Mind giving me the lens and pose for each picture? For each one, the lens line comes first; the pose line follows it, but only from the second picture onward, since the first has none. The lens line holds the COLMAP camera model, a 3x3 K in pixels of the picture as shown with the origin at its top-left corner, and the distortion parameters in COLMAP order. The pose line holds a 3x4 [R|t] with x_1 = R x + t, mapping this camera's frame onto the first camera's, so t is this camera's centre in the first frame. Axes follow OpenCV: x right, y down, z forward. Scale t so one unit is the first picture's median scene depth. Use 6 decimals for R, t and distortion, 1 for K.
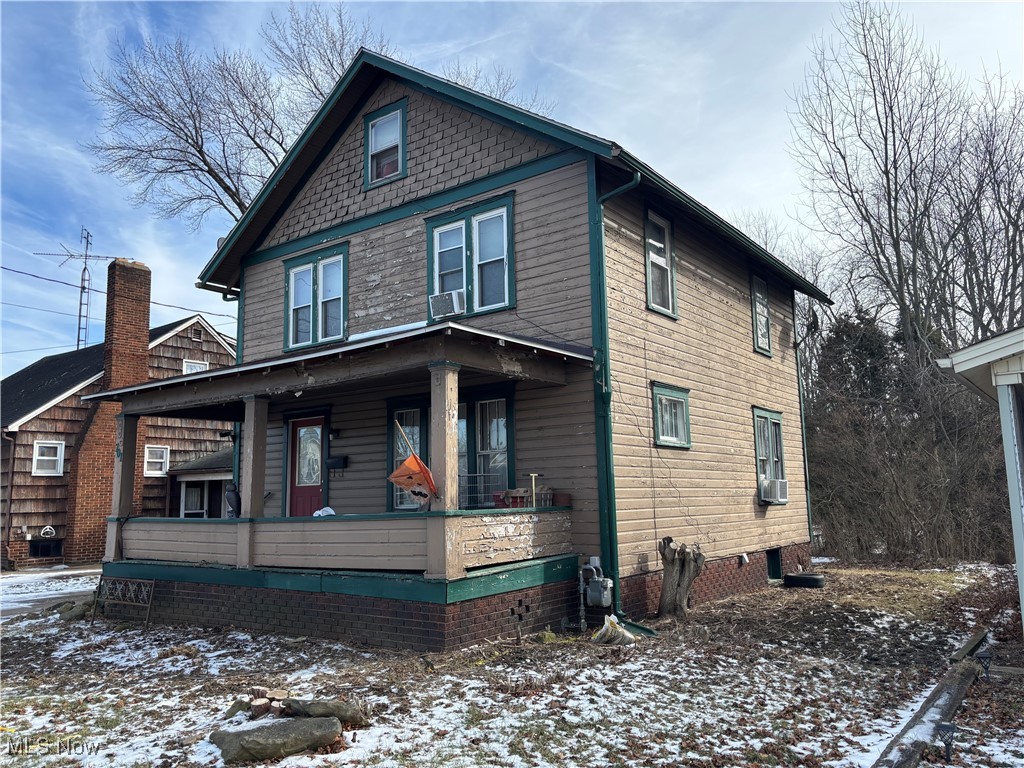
lens RADIAL K [[774.9, 0, 512.3], [0, 774.9, 384.4], [0, 0, 1]] dist [0.041301, -0.035233]
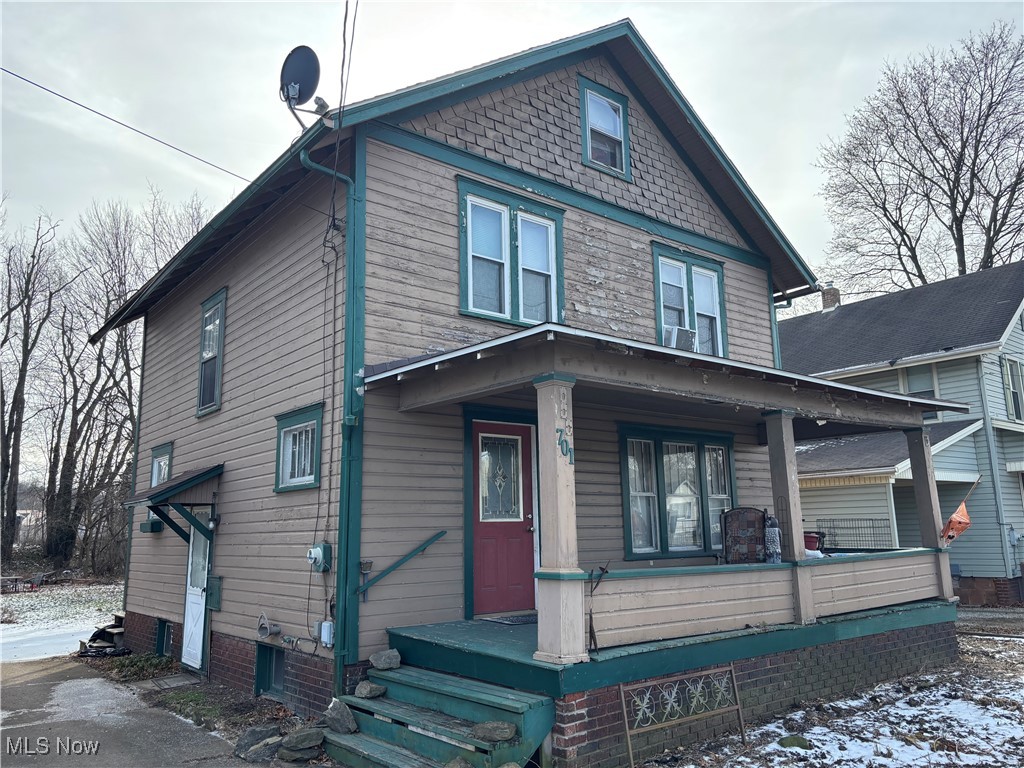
lens RADIAL K [[774.9, 0, 510.2], [0, 774.9, 382.0], [0, 0, 1]] dist [0.041301, -0.035233]
pose [[0.254524, 0.199226, 0.946323, -0.972891], [-0.126595, 0.976993, -0.171633, 0.132312], [-0.958745, -0.076115, 0.273889, 0.857451]]
